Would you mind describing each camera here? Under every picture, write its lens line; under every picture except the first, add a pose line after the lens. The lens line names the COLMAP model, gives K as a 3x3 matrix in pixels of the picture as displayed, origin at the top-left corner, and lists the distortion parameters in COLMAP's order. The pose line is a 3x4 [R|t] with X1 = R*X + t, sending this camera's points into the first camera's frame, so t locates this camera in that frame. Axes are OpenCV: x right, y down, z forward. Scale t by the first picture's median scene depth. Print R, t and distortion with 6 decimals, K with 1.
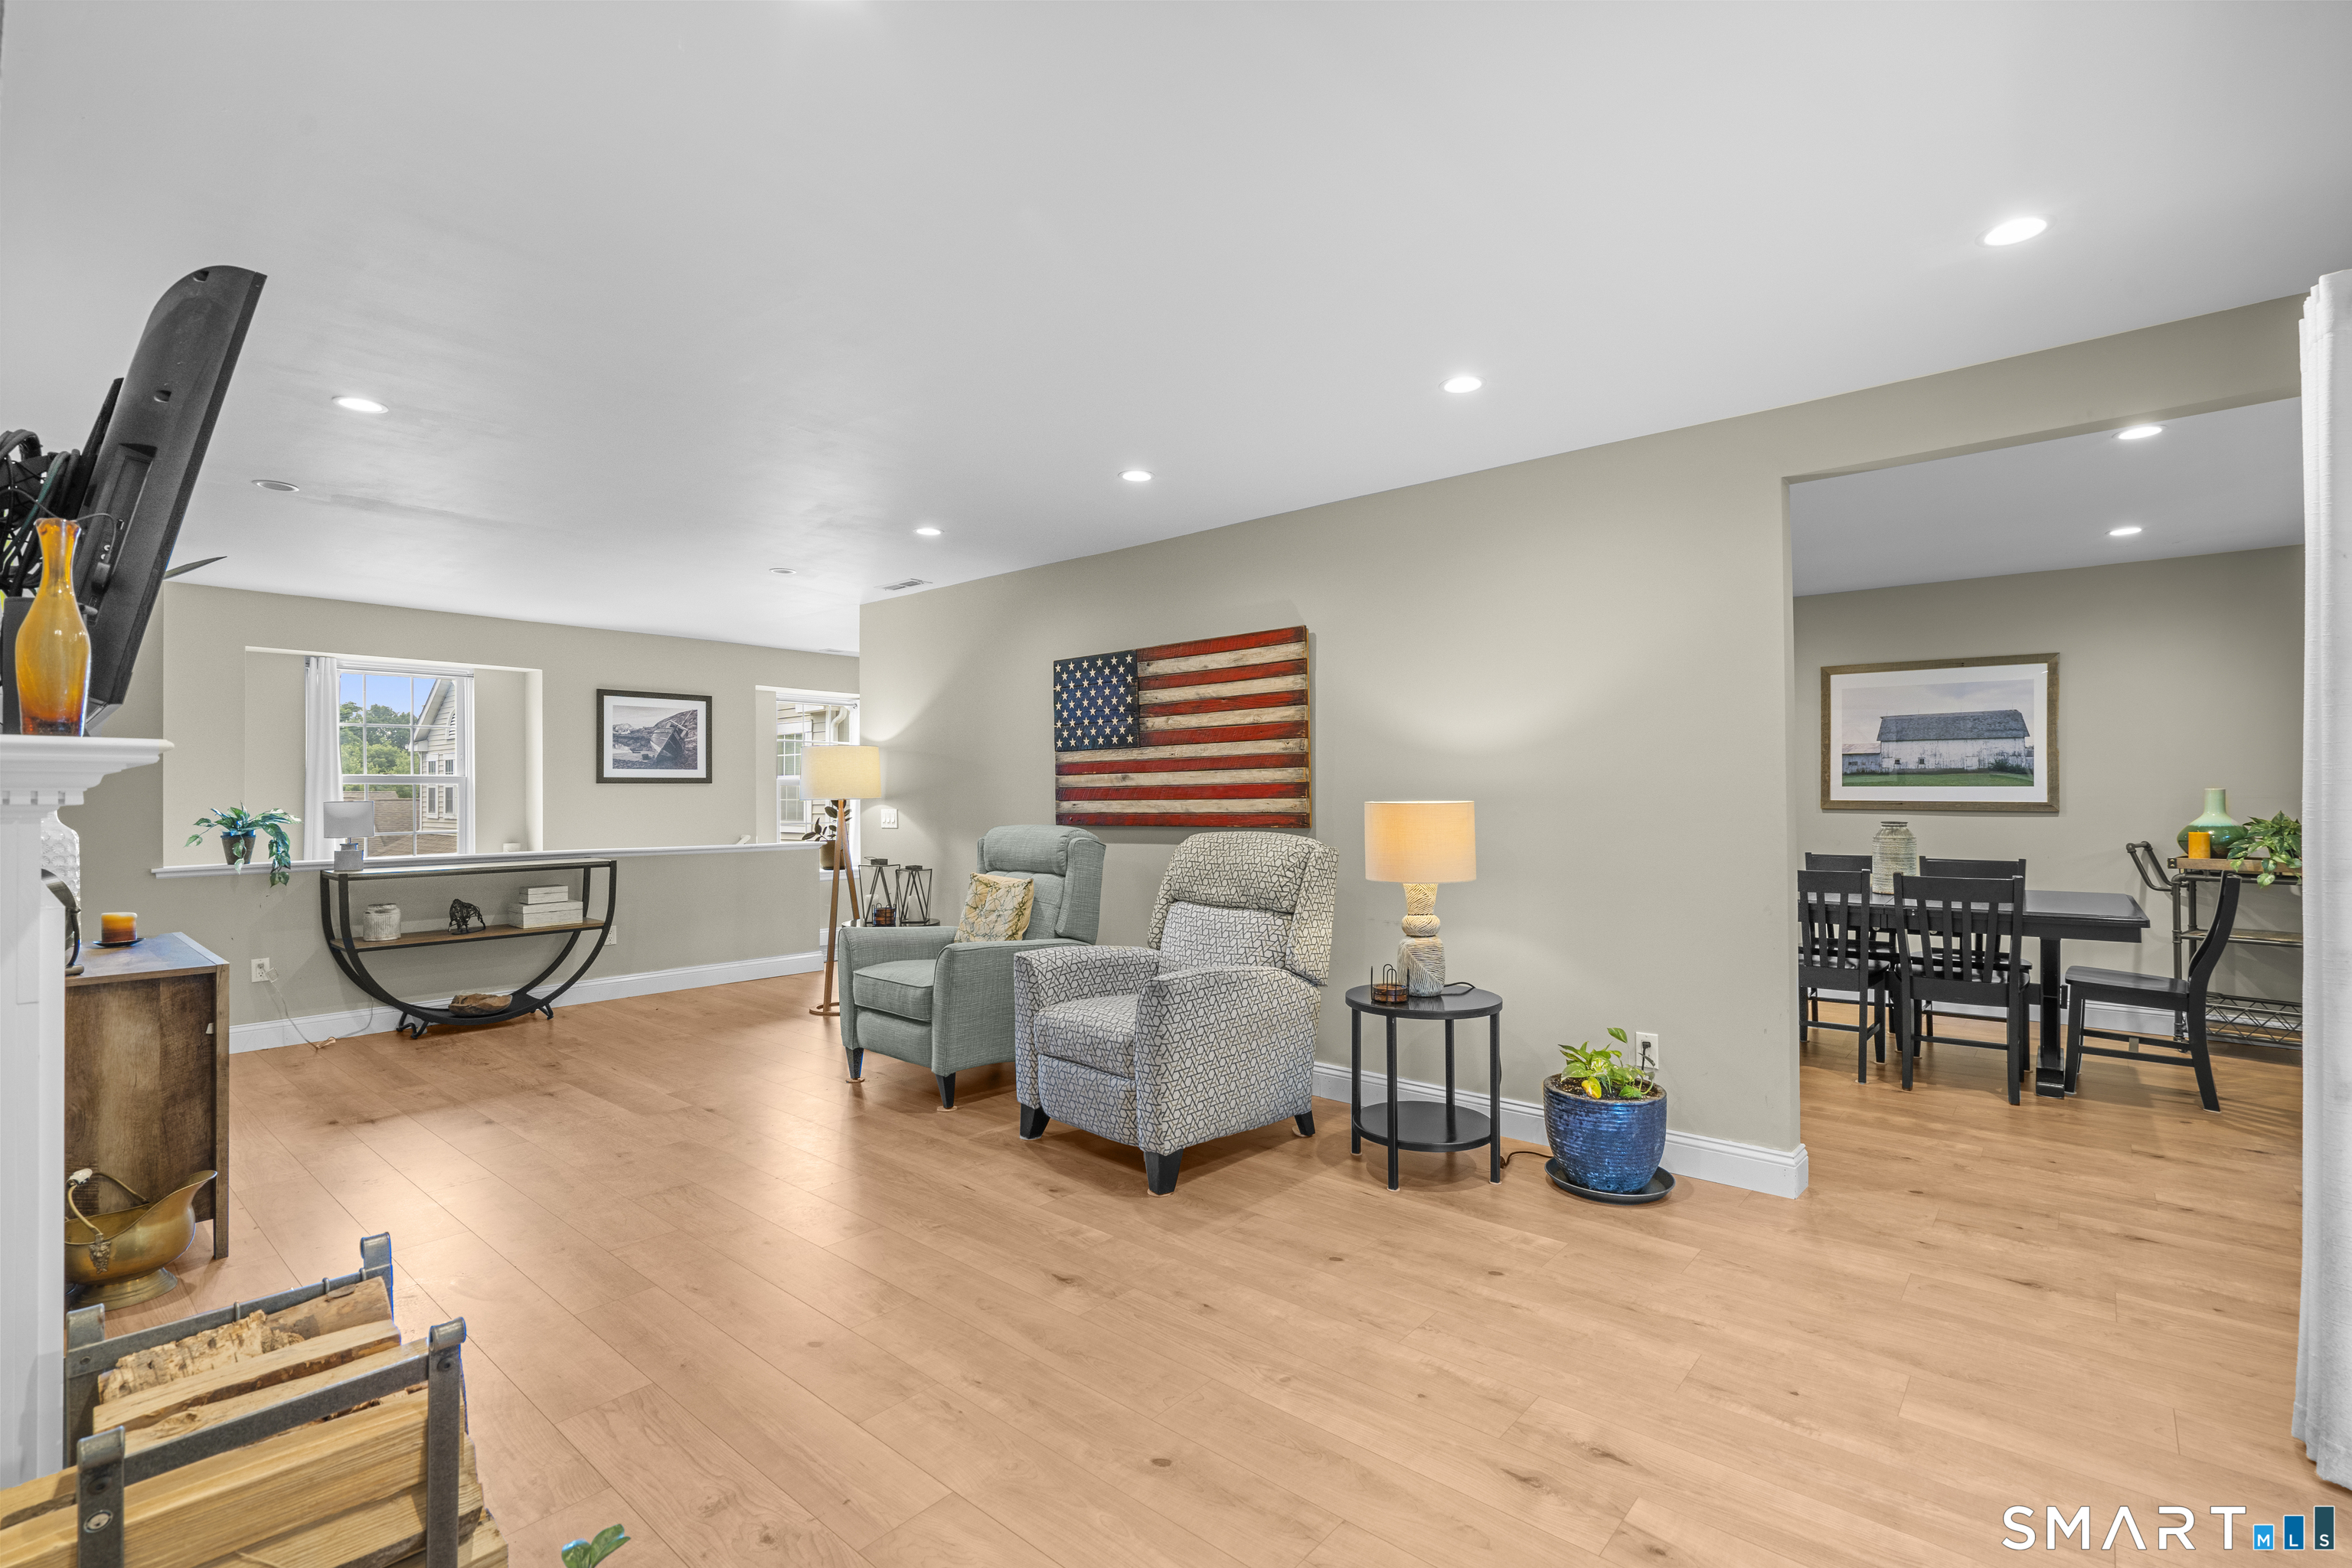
lens RADIAL K [[1068.5, 0, 1165.1], [0, 1068.5, 794.7], [0, 0, 1]] dist [-0.000898, 0.000068]
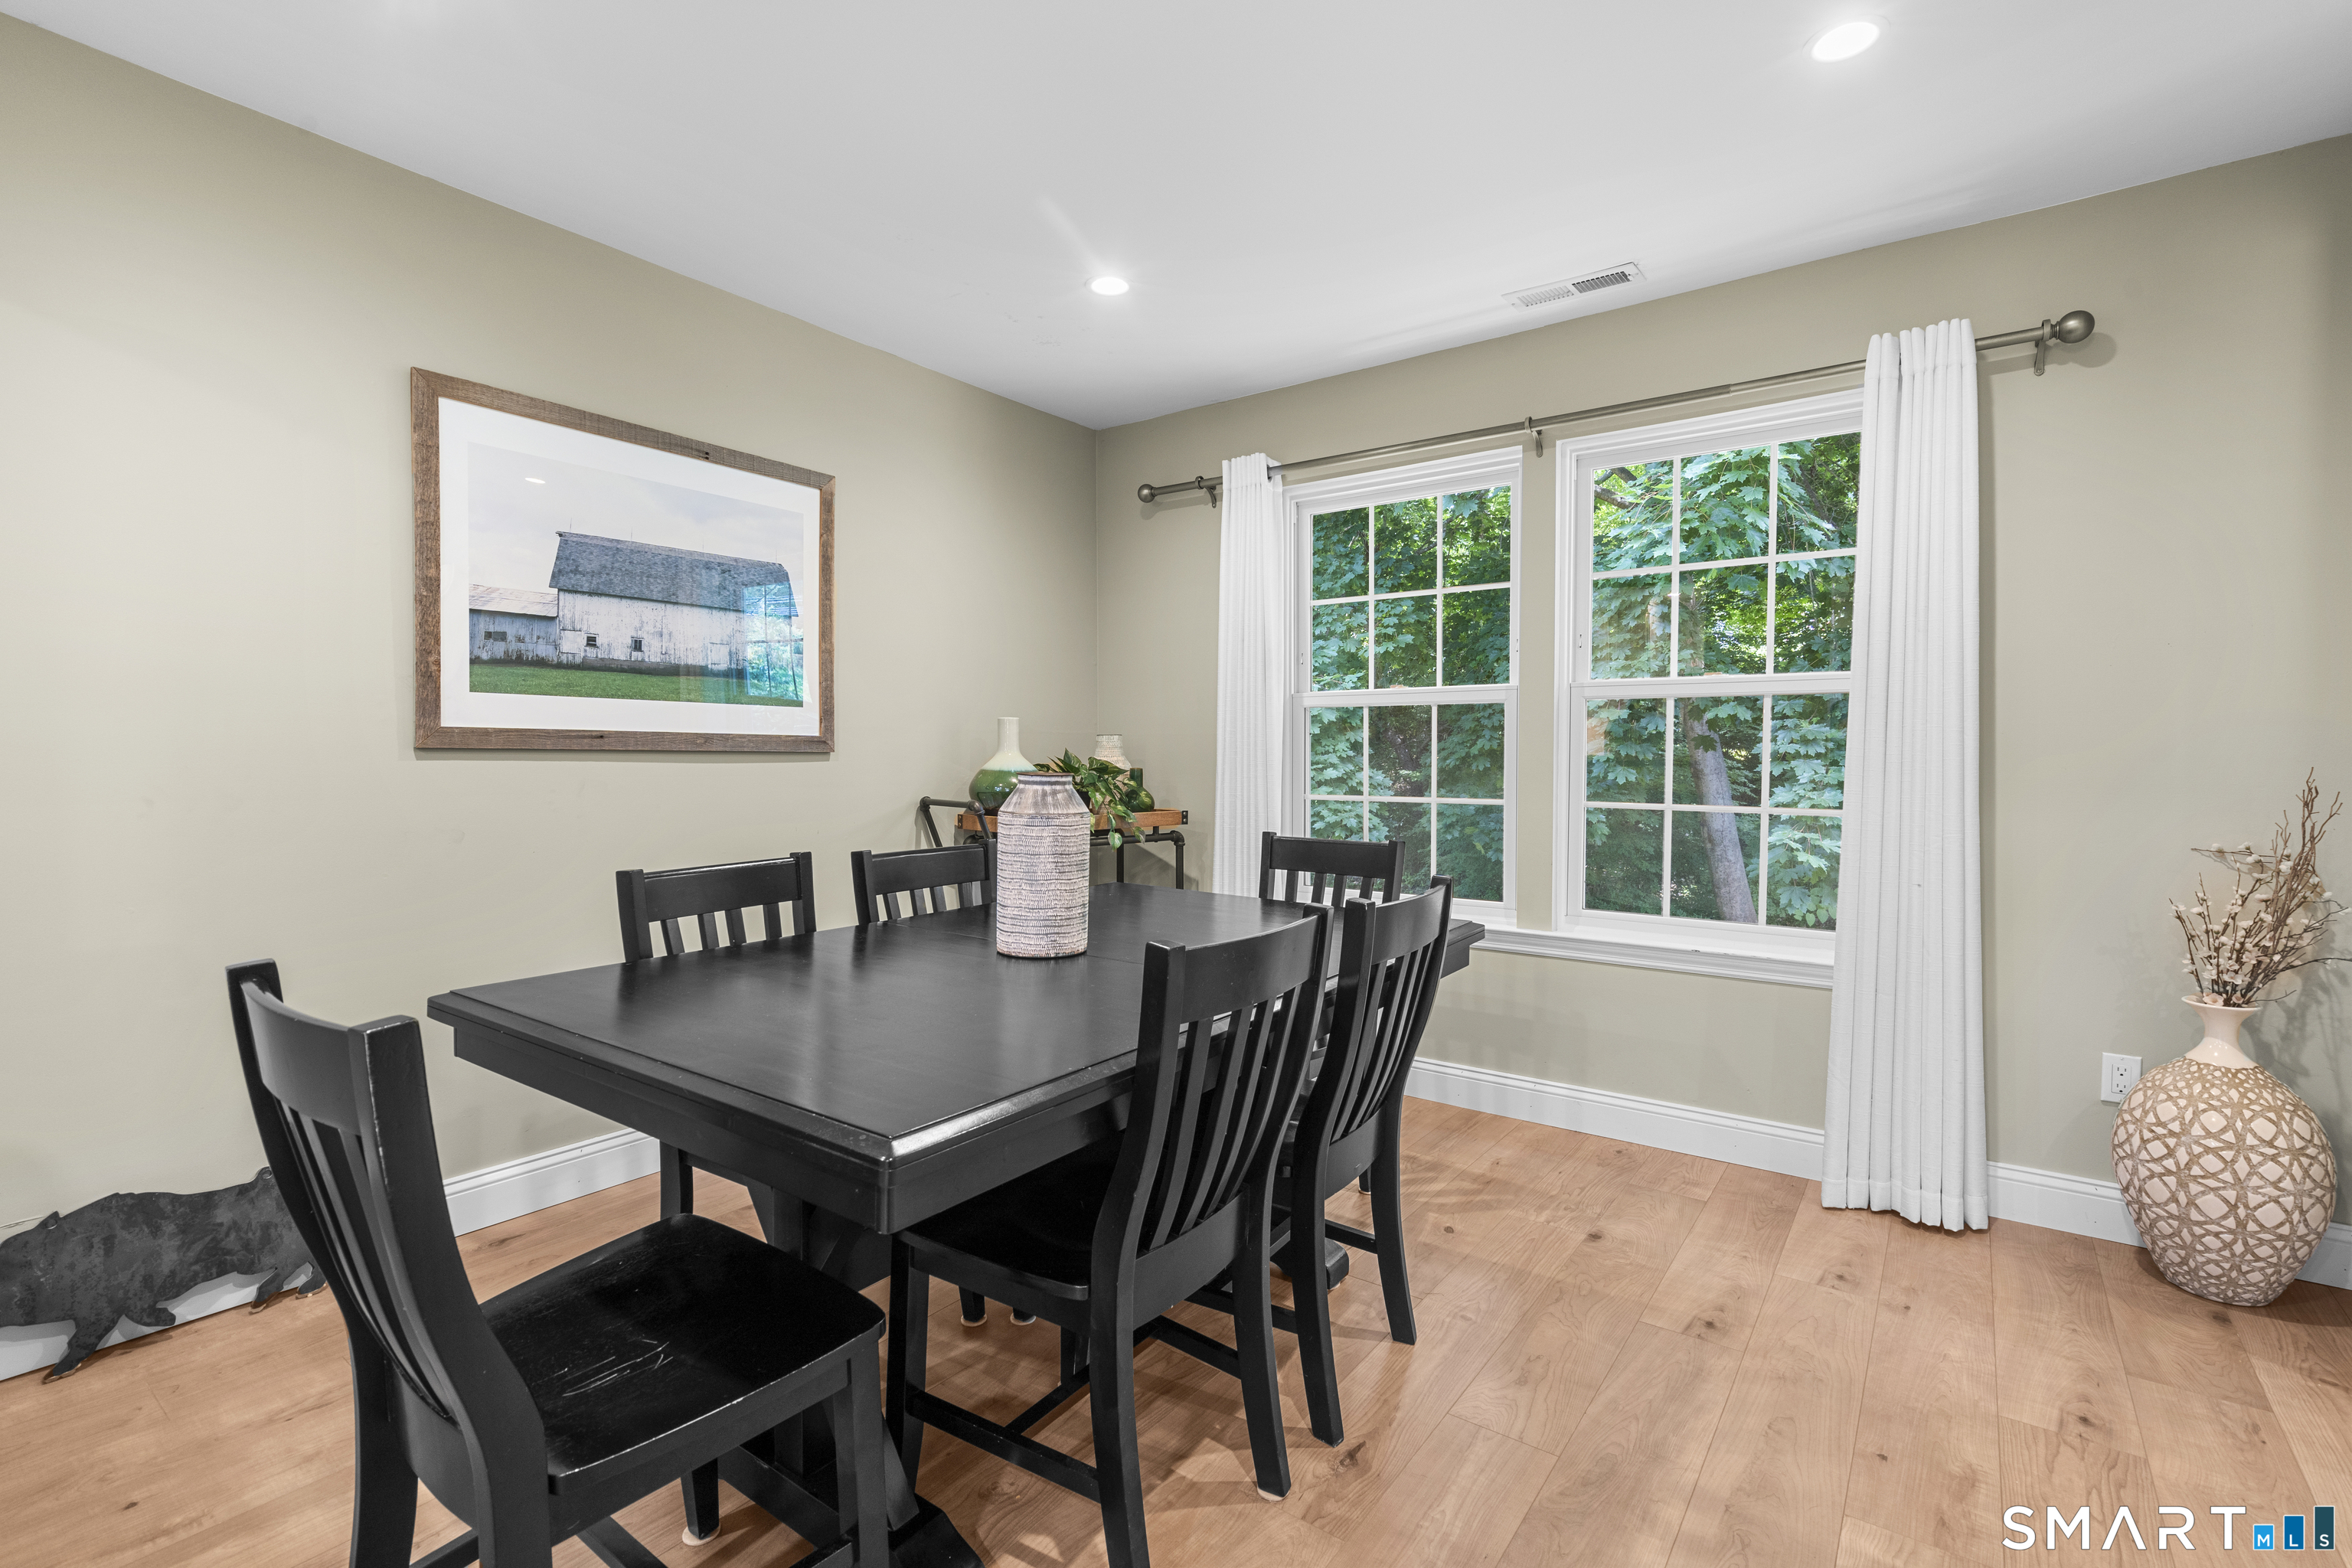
lens RADIAL K [[1068.5, 0, 1164.9], [0, 1068.5, 776.0], [0, 0, 1]] dist [-0.000898, 0.000068]
pose [[-0.100882, -0.029585, 0.994458, 0.225913], [-0.009495, 0.999541, 0.028773, 0.009735], [-0.994853, -0.006540, -0.101117, 0.820097]]
